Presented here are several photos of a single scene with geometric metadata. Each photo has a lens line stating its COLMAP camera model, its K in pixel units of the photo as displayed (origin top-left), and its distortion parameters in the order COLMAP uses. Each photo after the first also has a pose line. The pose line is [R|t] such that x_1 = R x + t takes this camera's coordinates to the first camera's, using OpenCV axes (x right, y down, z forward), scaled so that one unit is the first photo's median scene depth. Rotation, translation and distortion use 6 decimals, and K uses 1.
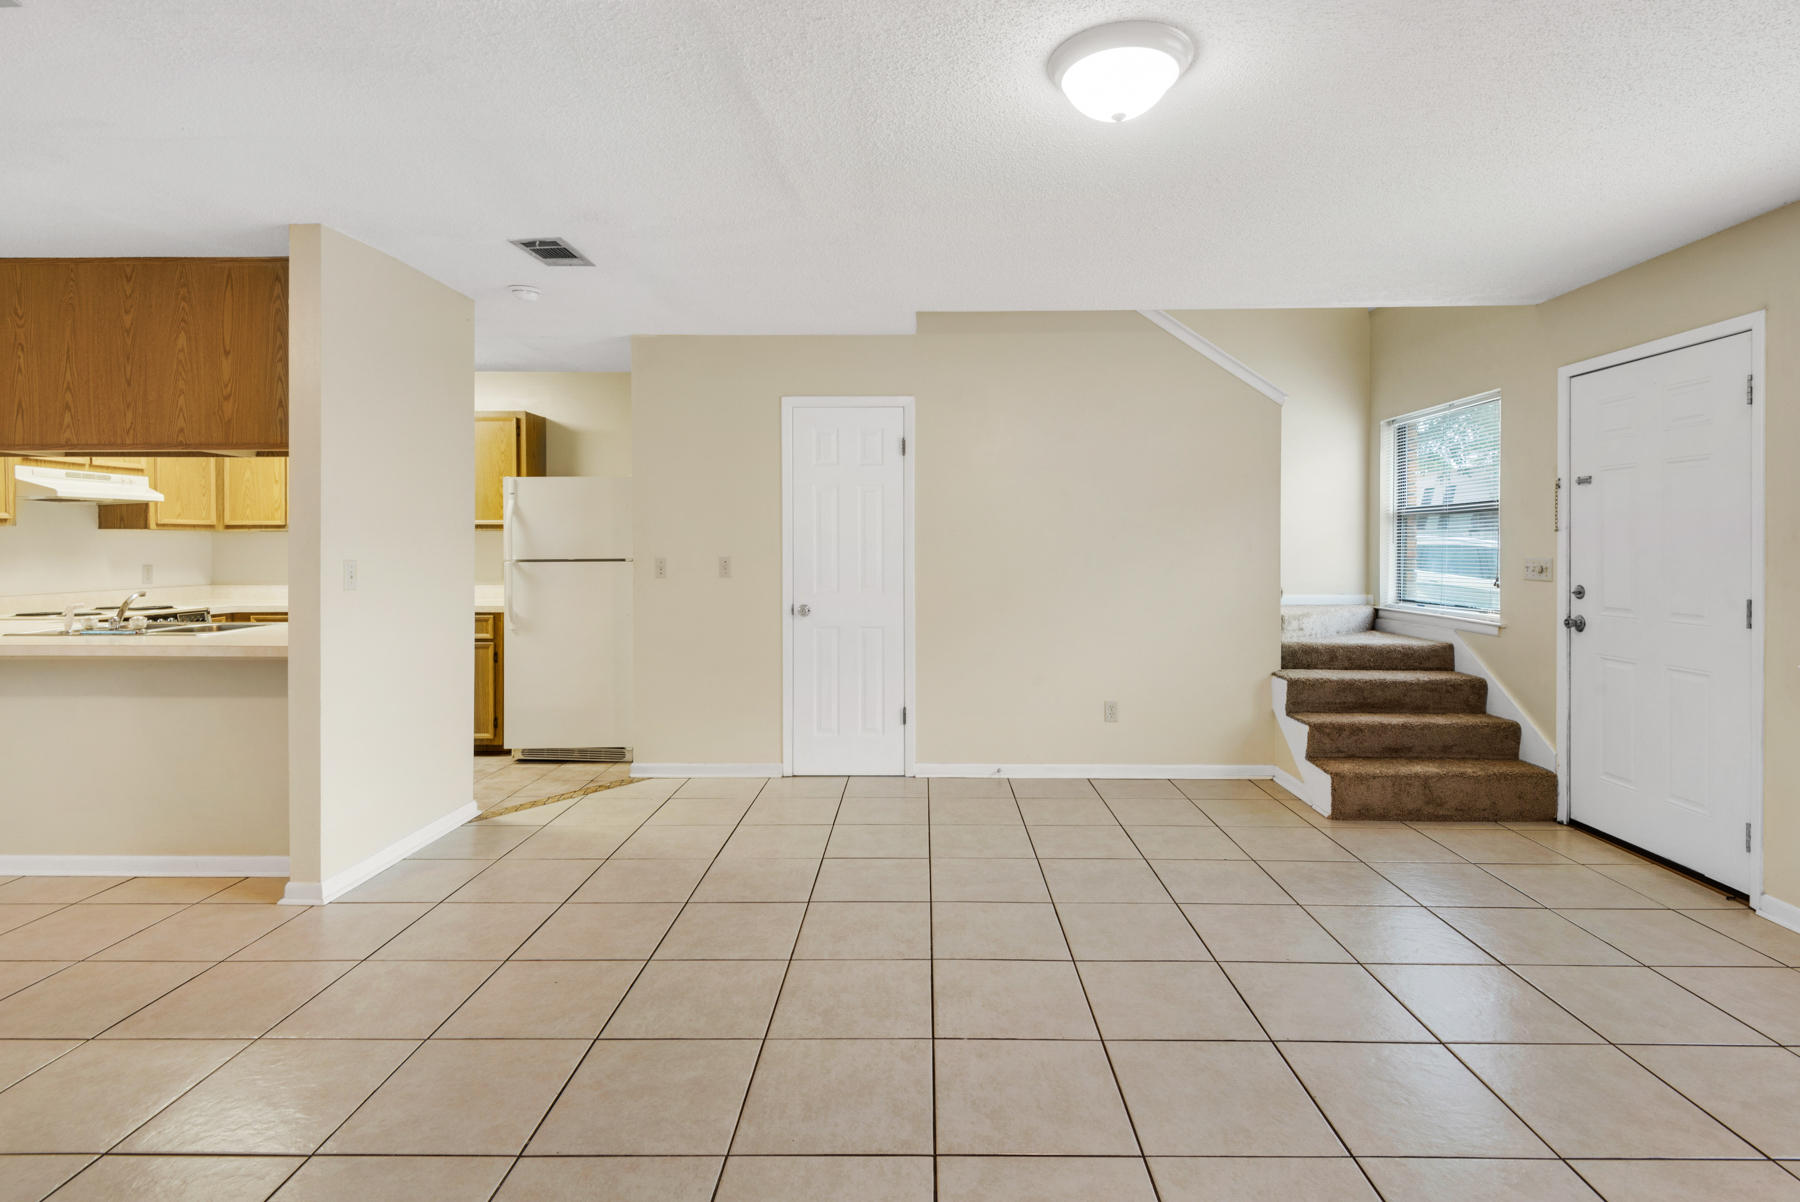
lens RADIAL K [[886.0, 0, 928.8], [0, 886.0, 552.0], [0, 0, 1]] dist [-0.002958, -0.001240]
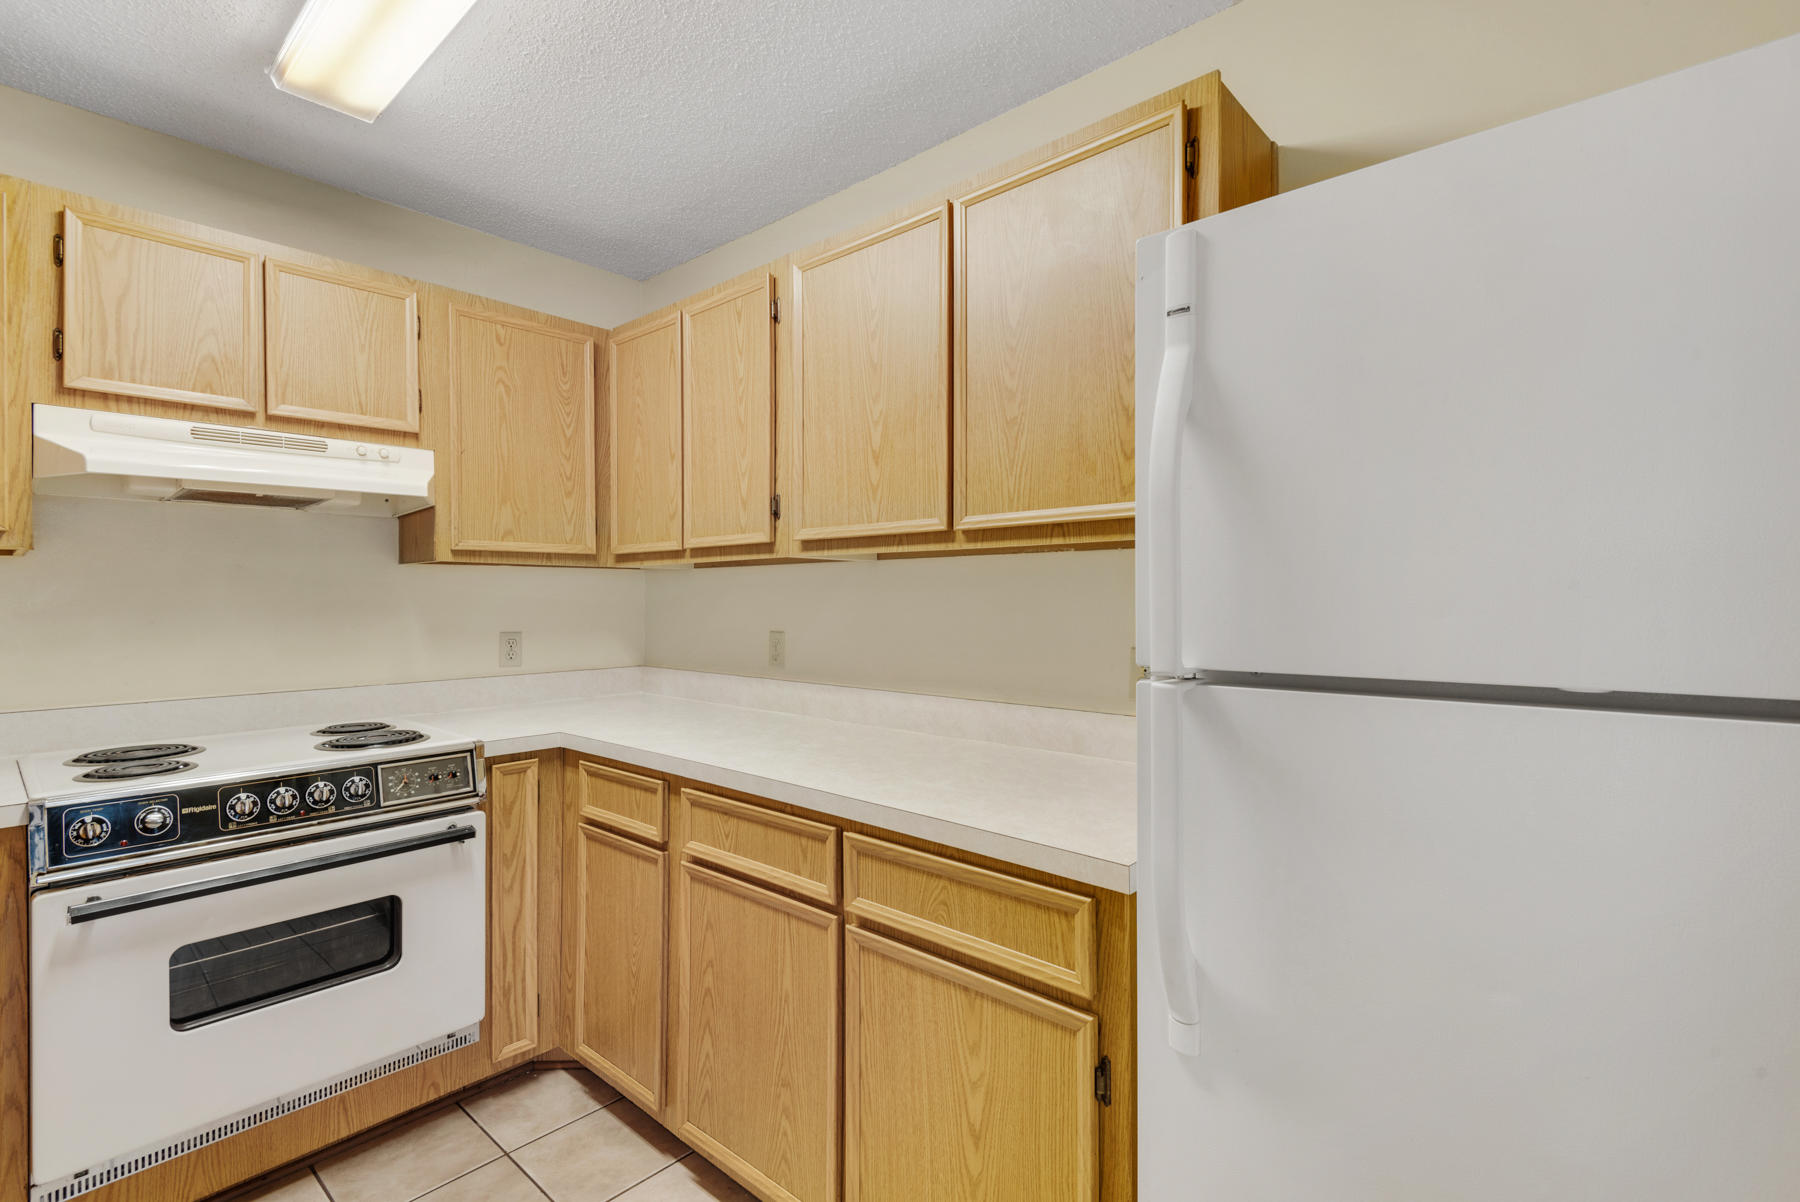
lens RADIAL K [[824.5, 0, 910.7], [0, 824.5, 599.9], [0, 0, 1]] dist [0.029649, -0.019214]
pose [[0.754759, 0.003039, -0.655995, -0.435441], [-0.003155, 0.999995, 0.001003, -0.007036], [0.655994, 0.001313, 0.754765, 0.907829]]
